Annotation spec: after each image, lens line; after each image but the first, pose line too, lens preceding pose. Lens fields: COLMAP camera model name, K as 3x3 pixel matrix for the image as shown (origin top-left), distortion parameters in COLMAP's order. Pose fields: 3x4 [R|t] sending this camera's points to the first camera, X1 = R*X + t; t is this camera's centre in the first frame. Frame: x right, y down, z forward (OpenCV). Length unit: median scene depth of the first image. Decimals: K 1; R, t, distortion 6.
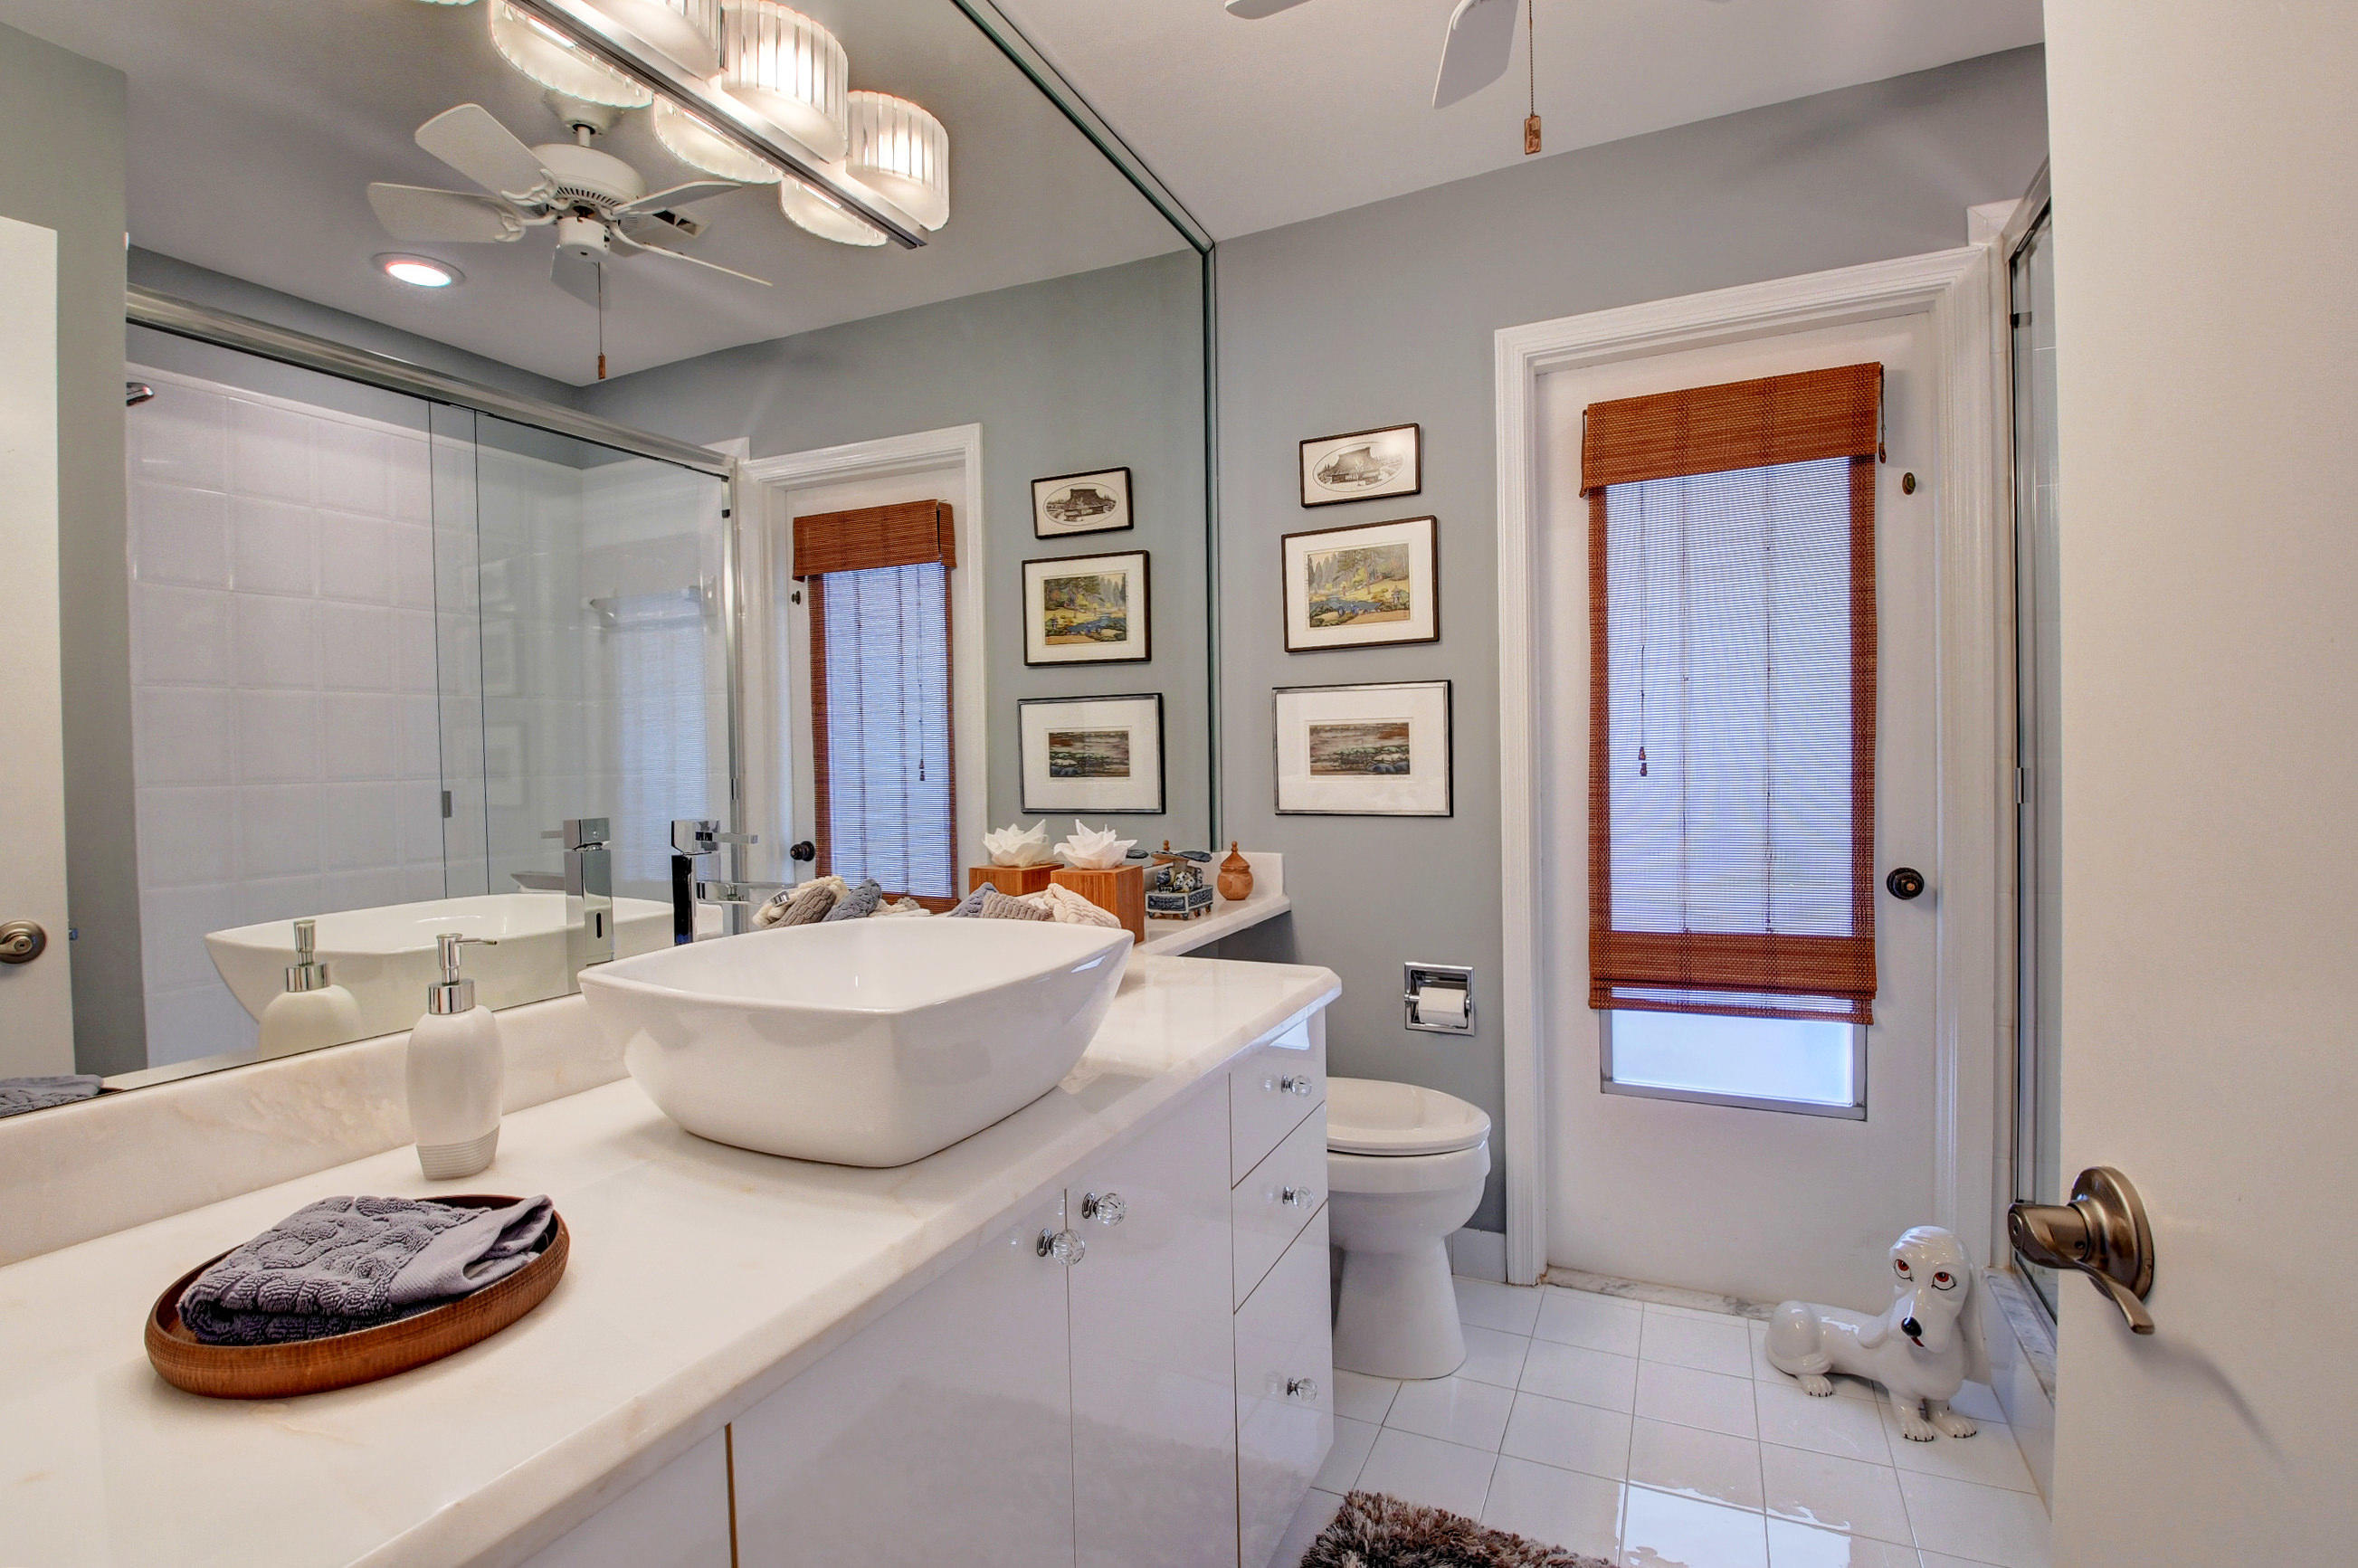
lens RADIAL K [[1085.5, 0, 1185.7], [0, 1085.5, 779.0], [0, 0, 1]] dist [0.031066, -0.042968]
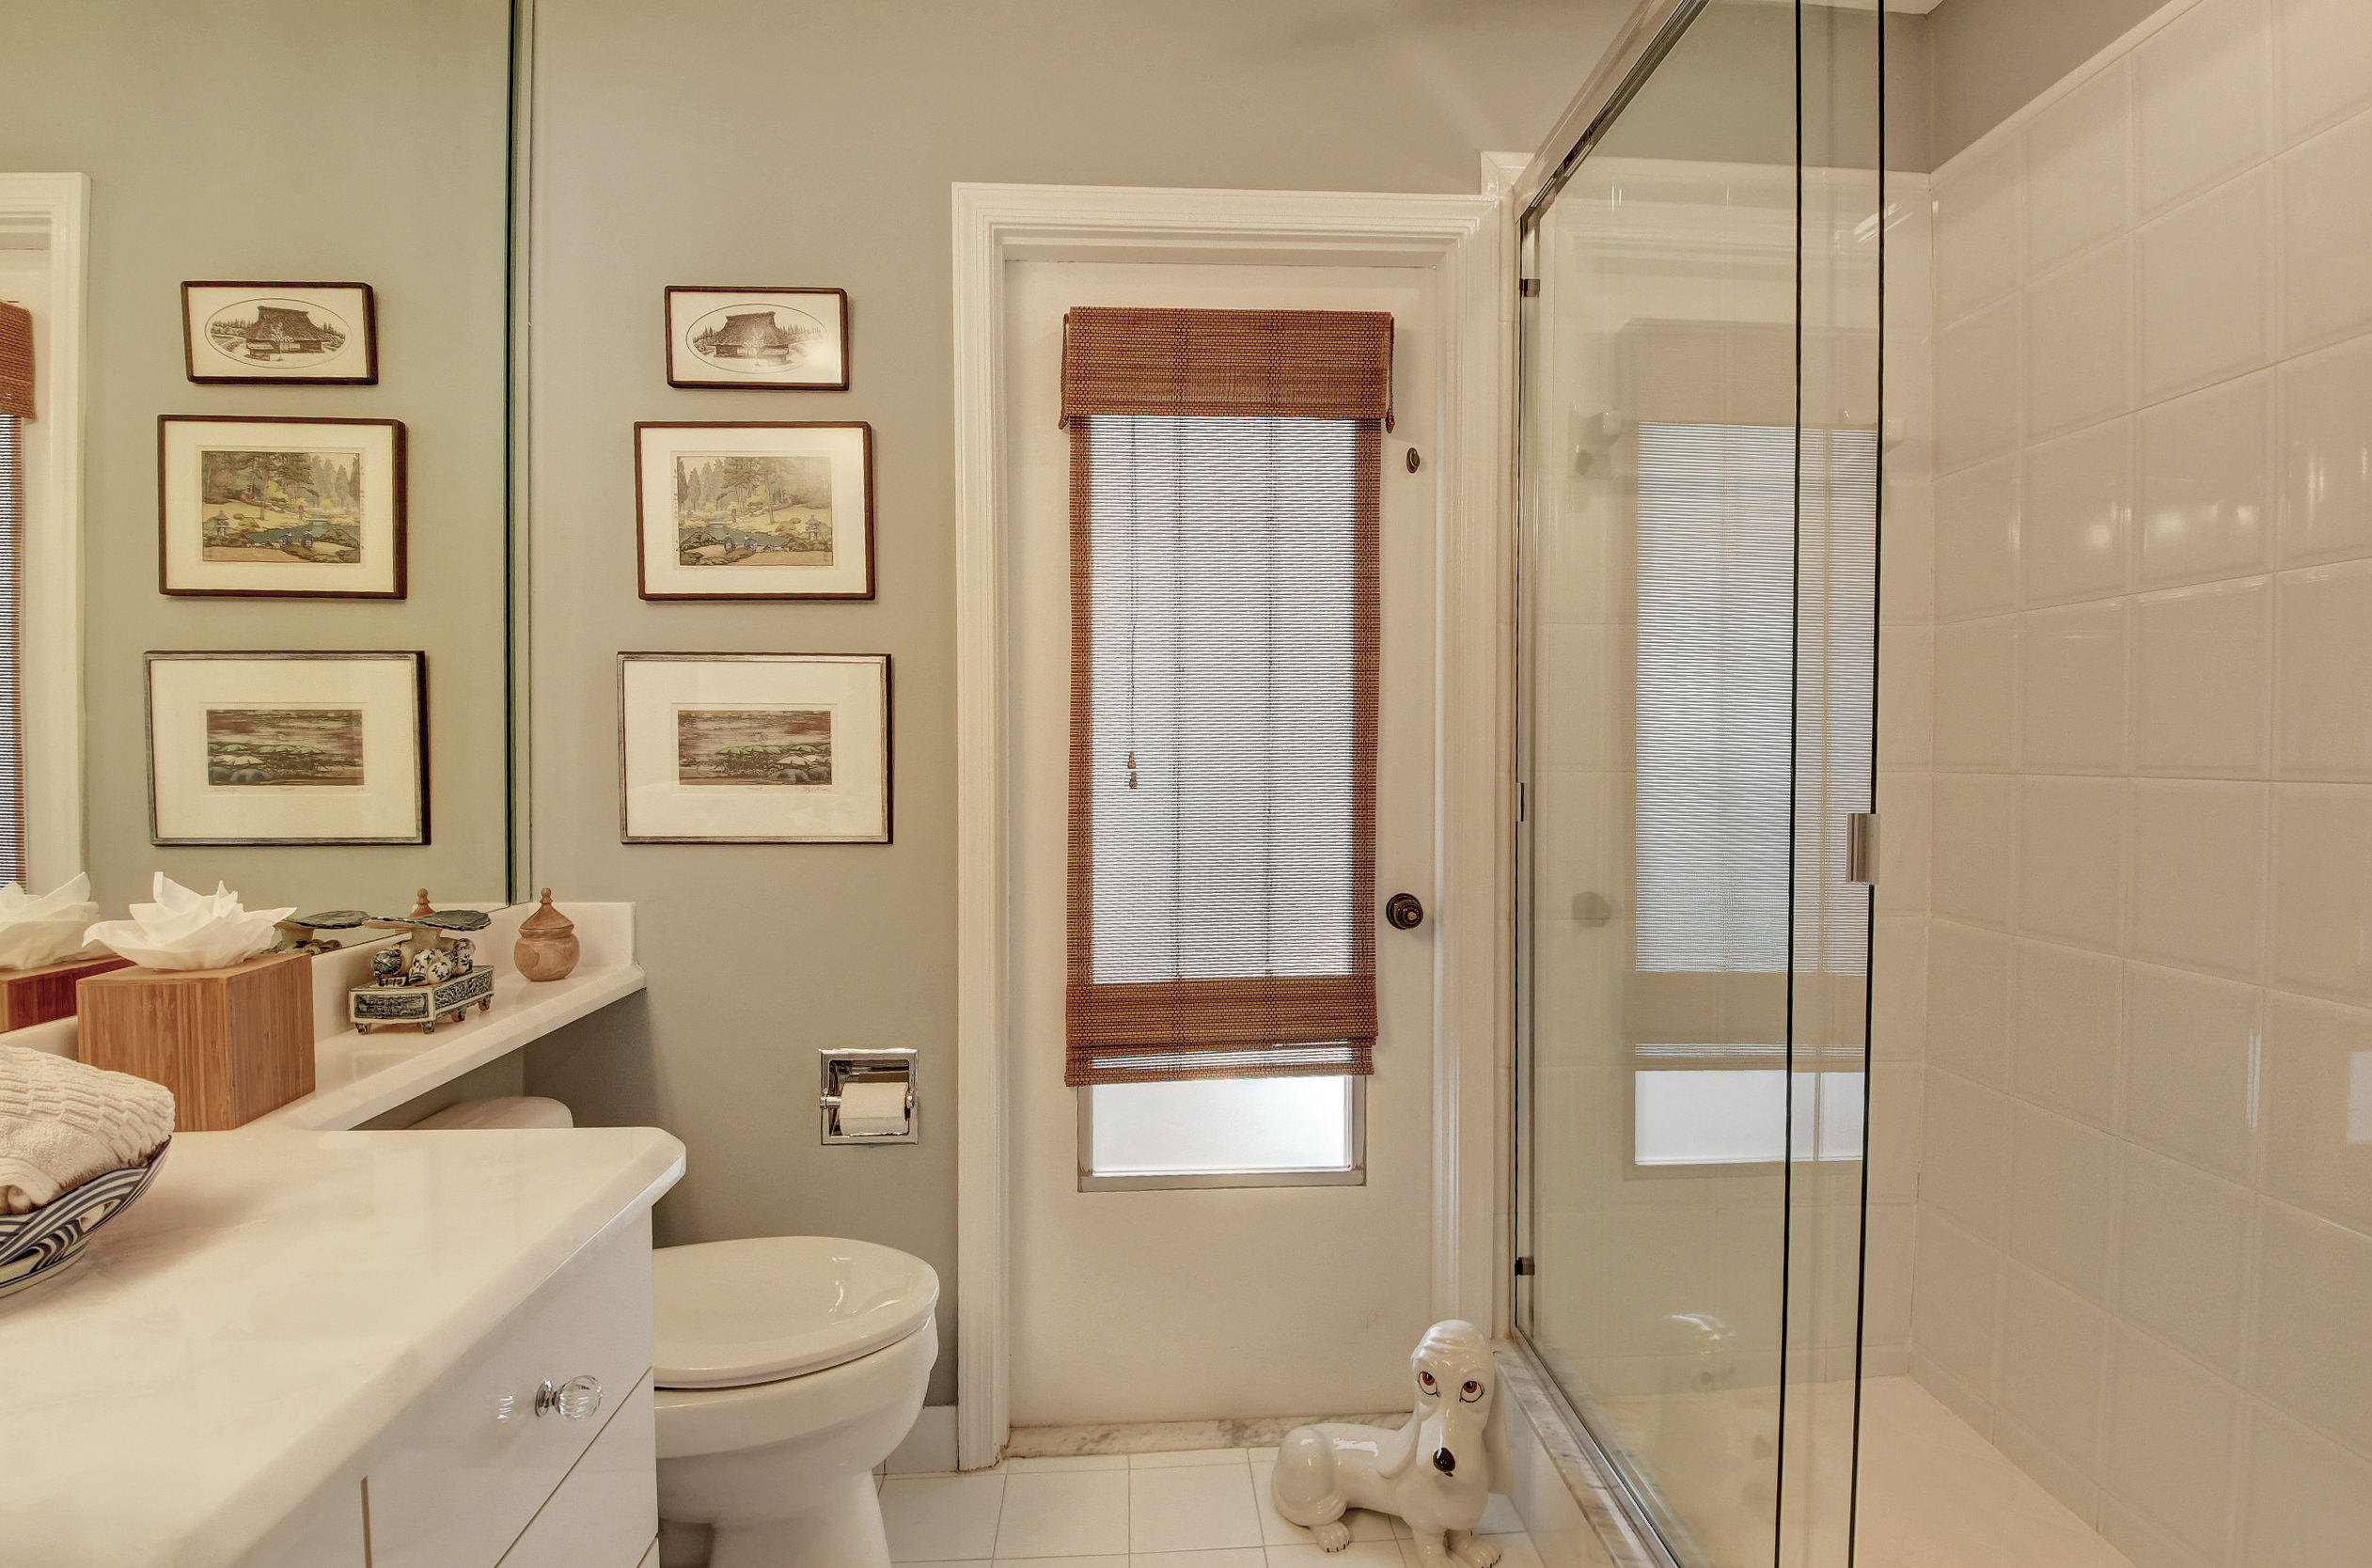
lens RADIAL K [[1093.5, 0, 1195.7], [0, 1093.5, 774.9], [0, 0, 1]] dist [0.009867, -0.020693]
pose [[0.875739, 0.008726, 0.482706, 0.073538], [-0.005580, 0.999953, -0.007952, -0.006462], [-0.482752, 0.004270, 0.875747, 0.273788]]
